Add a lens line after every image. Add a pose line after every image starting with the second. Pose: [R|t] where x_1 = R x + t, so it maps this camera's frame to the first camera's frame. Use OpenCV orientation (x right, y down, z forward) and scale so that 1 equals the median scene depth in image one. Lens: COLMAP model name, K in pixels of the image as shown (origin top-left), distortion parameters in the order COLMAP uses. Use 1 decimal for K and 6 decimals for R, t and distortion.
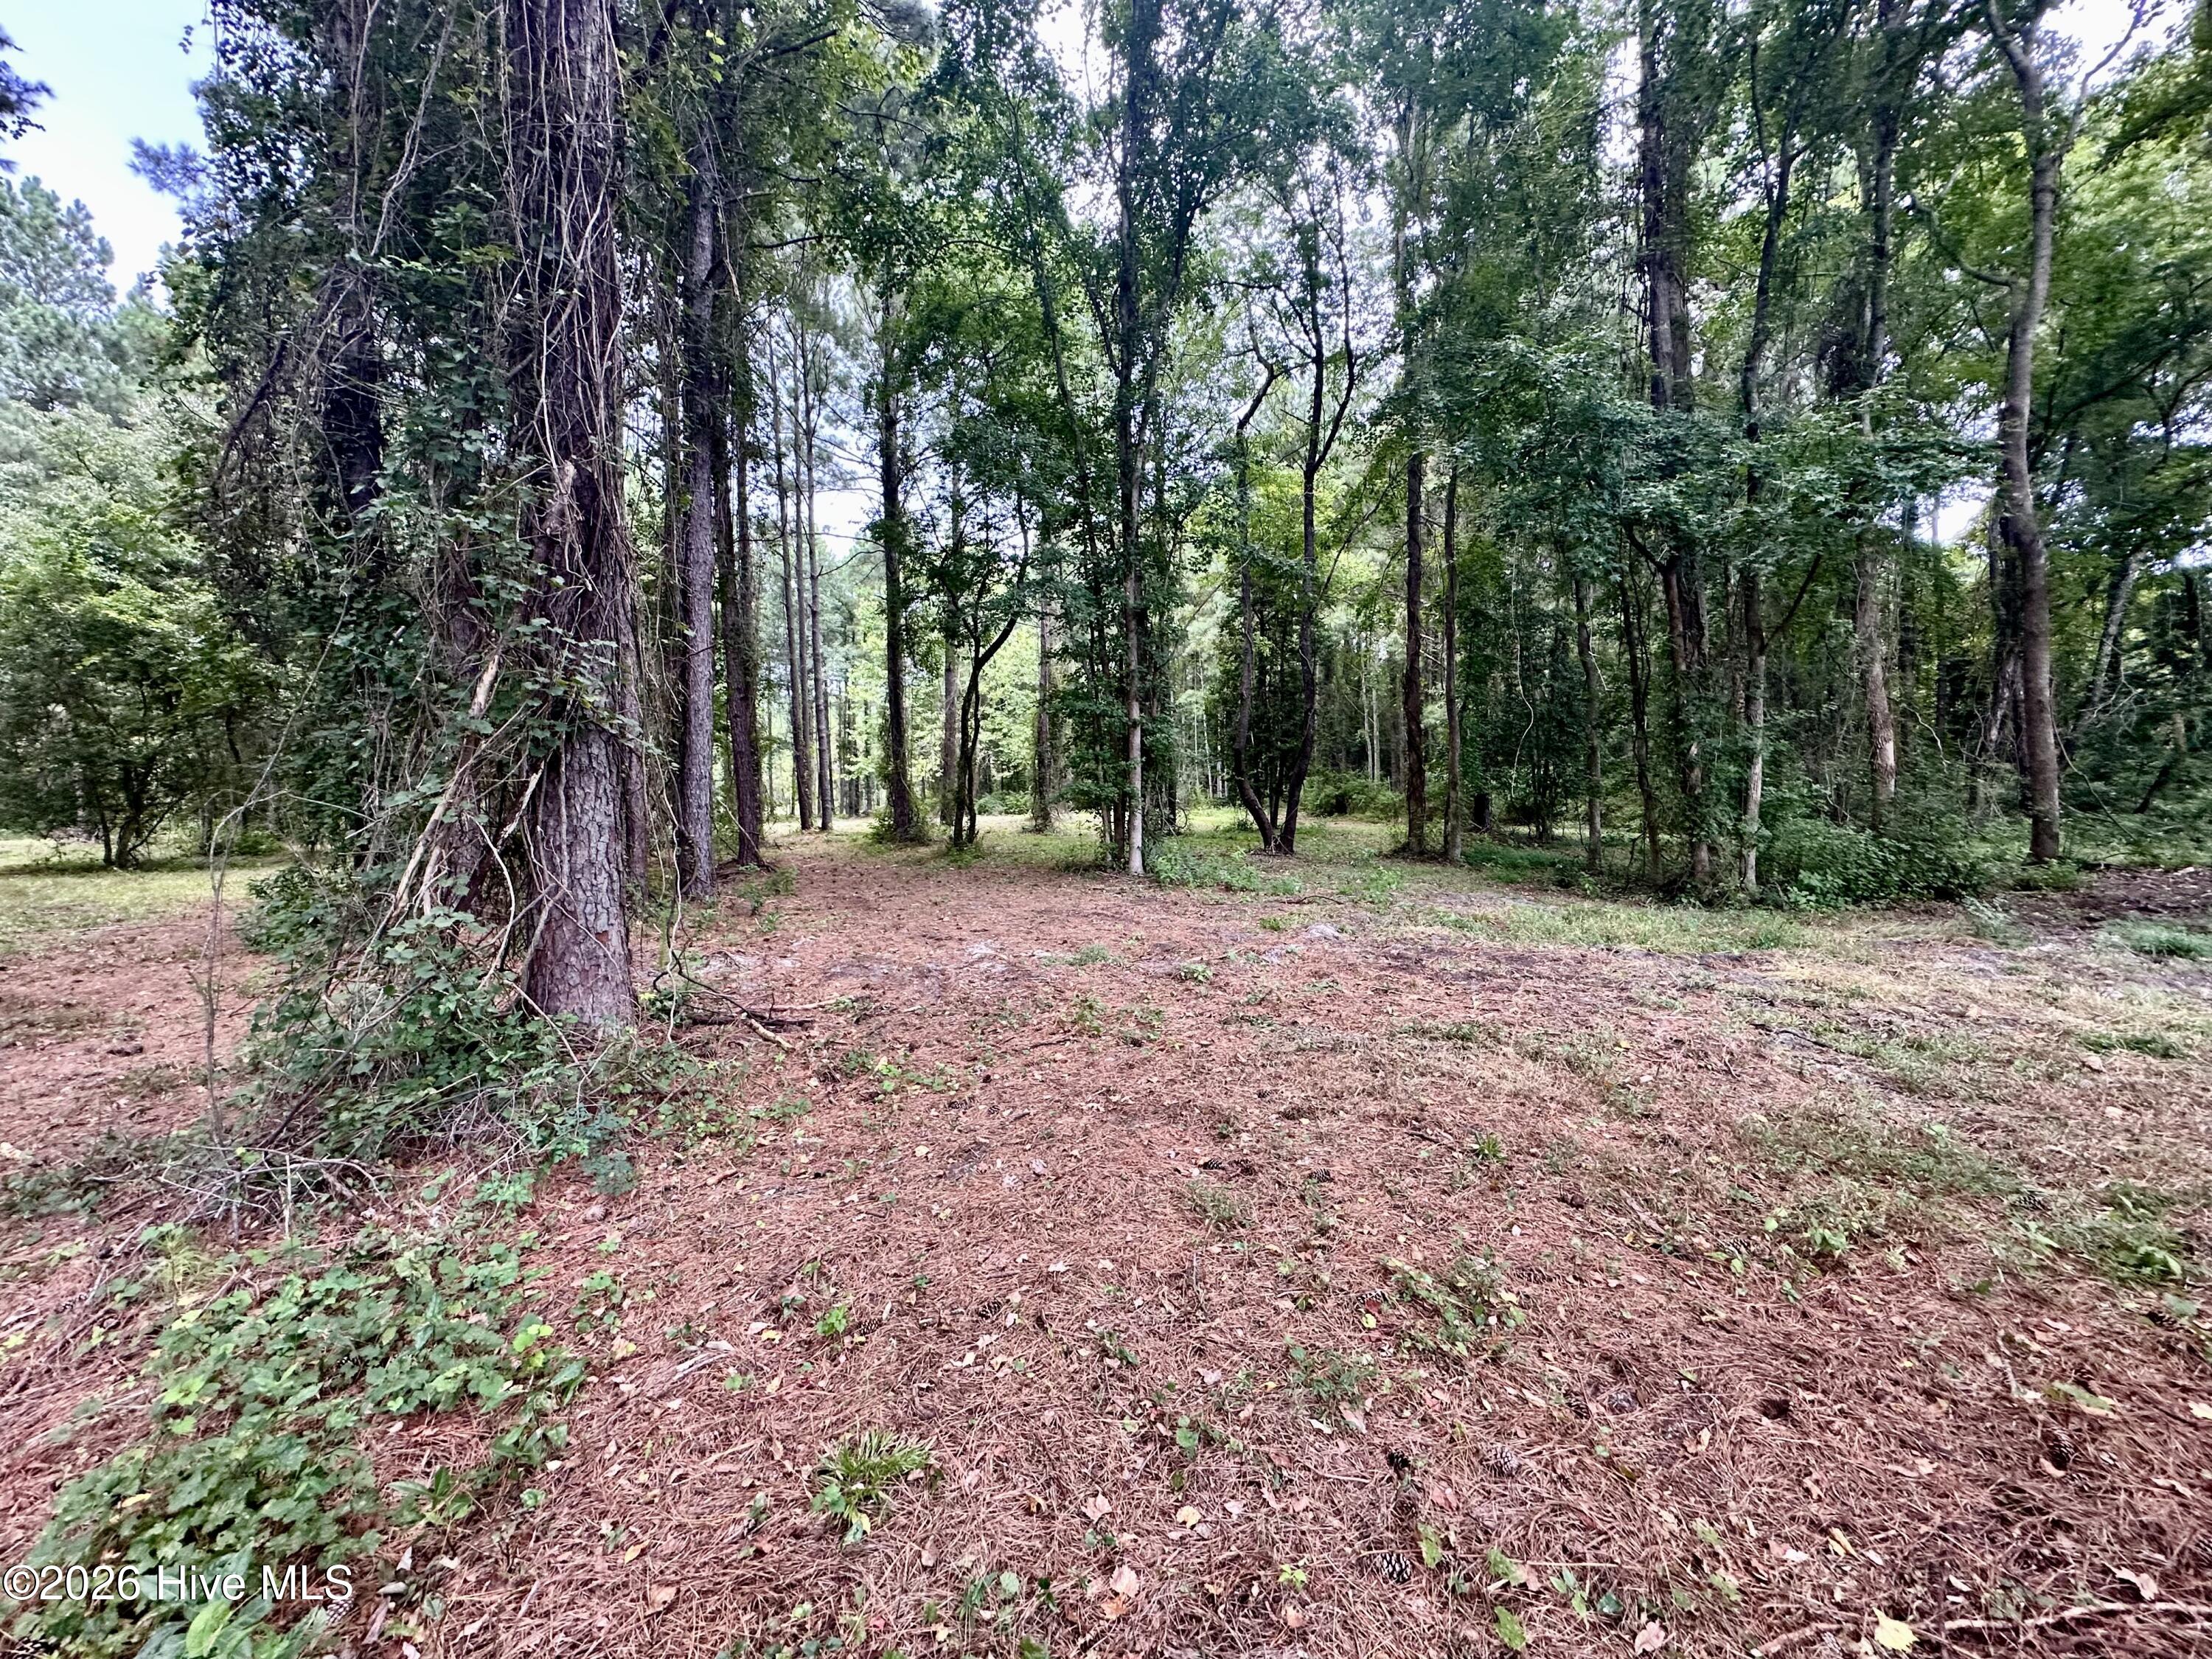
lens RADIAL K [[883.5, 0, 1108.0], [0, 883.5, 827.4], [0, 0, 1]] dist [-0.004024, 0.000359]
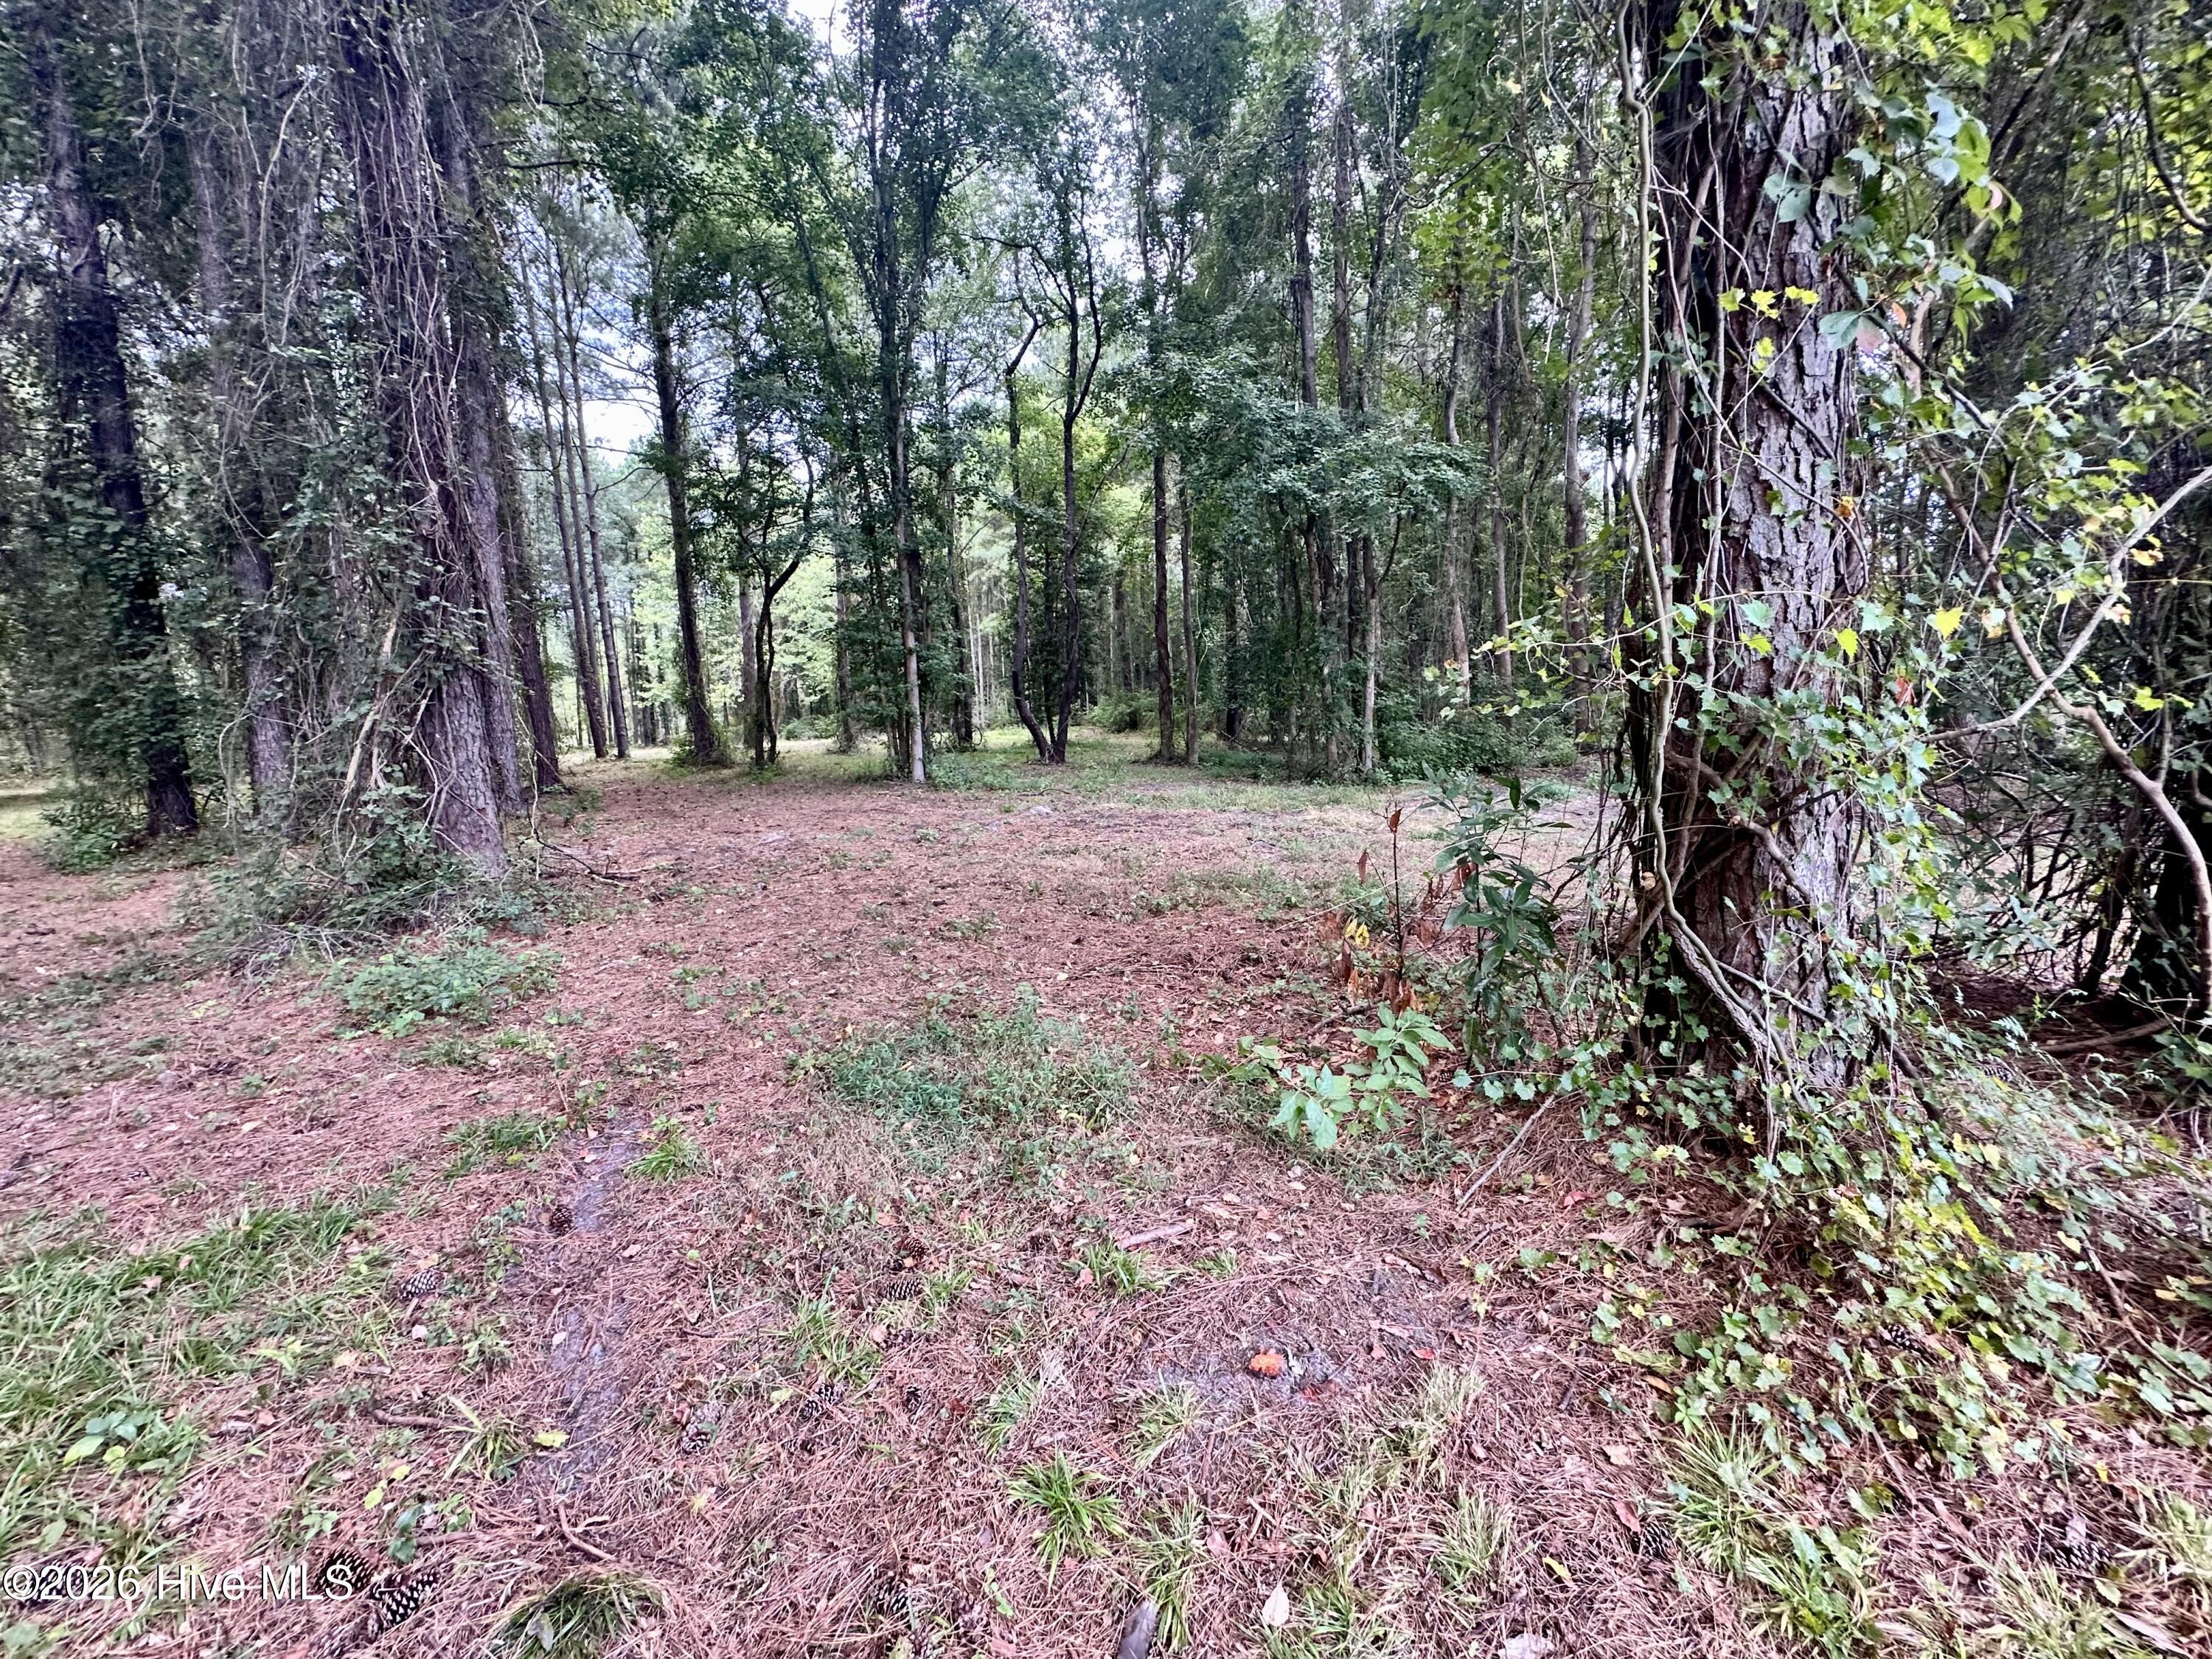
lens RADIAL K [[883.5, 0, 1103.6], [0, 883.5, 830.4], [0, 0, 1]] dist [-0.004024, 0.000359]
pose [[0.981138, -0.043900, 0.188260, 0.027097], [0.026610, 0.995272, 0.093407, 0.007824], [-0.191470, -0.086635, 0.977667, -0.106564]]
